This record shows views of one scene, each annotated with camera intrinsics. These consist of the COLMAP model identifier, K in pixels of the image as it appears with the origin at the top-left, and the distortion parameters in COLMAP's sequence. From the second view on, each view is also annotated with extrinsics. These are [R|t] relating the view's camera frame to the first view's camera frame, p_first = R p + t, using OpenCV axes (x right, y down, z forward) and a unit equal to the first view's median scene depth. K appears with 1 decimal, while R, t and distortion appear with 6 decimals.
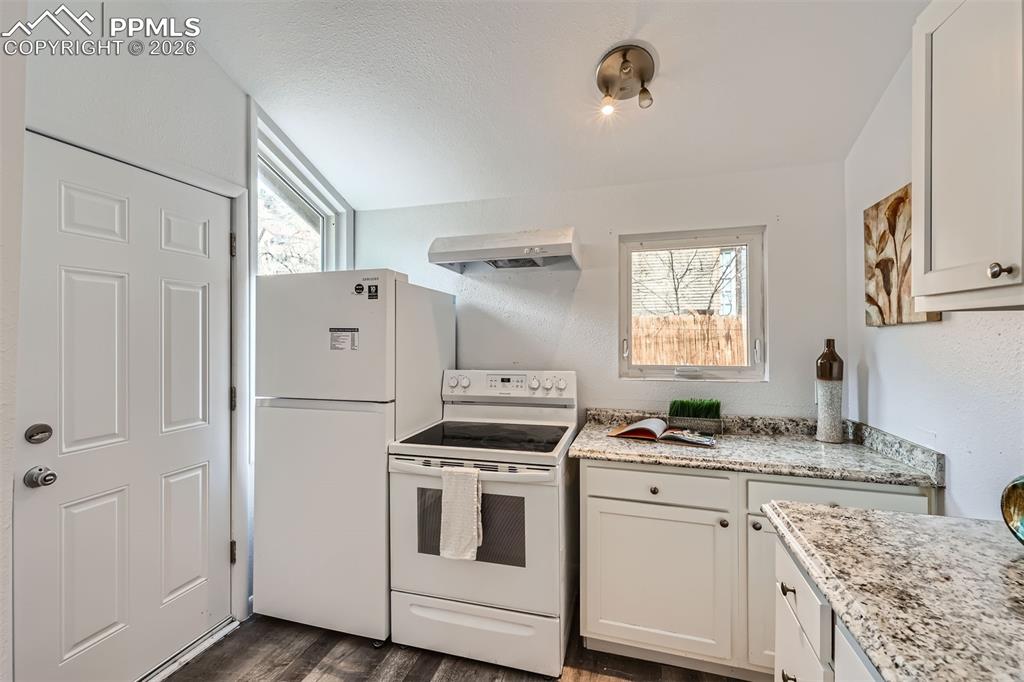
lens RADIAL K [[432.9, 0, 545.0], [0, 432.9, 329.4], [0, 0, 1]] dist [0.005387, -0.001384]
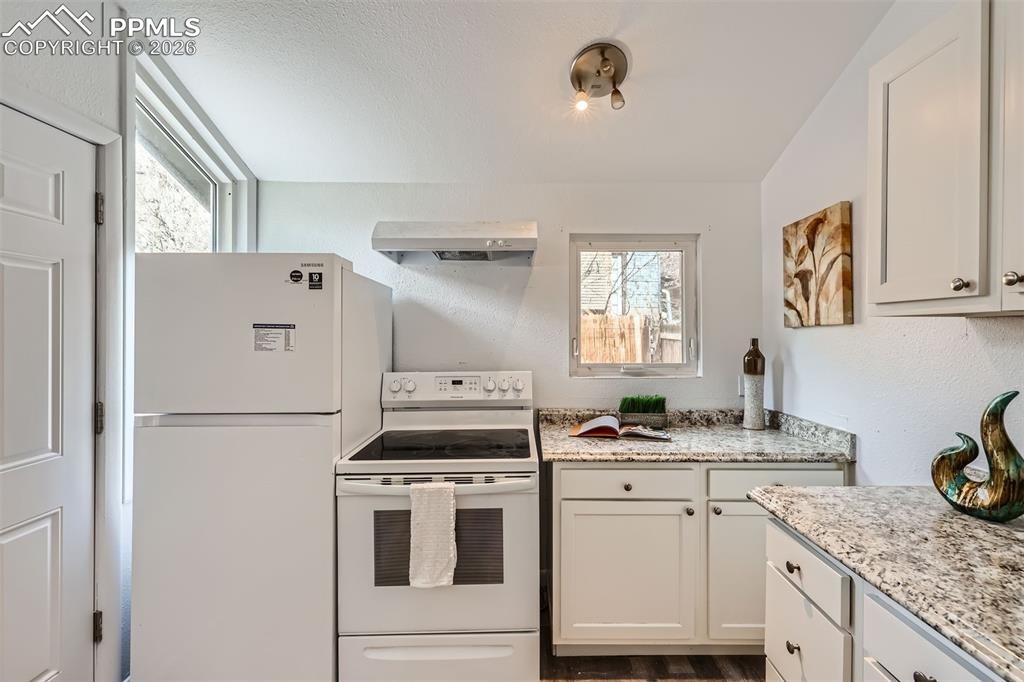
lens RADIAL K [[432.9, 0, 503.9], [0, 432.9, 327.5], [0, 0, 1]] dist [0.005387, -0.001384]
pose [[0.956921, 0.008567, 0.290222, -0.296912], [-0.009412, 0.999955, 0.001517, -0.001679], [-0.290196, -0.004183, 0.956958, 0.103901]]
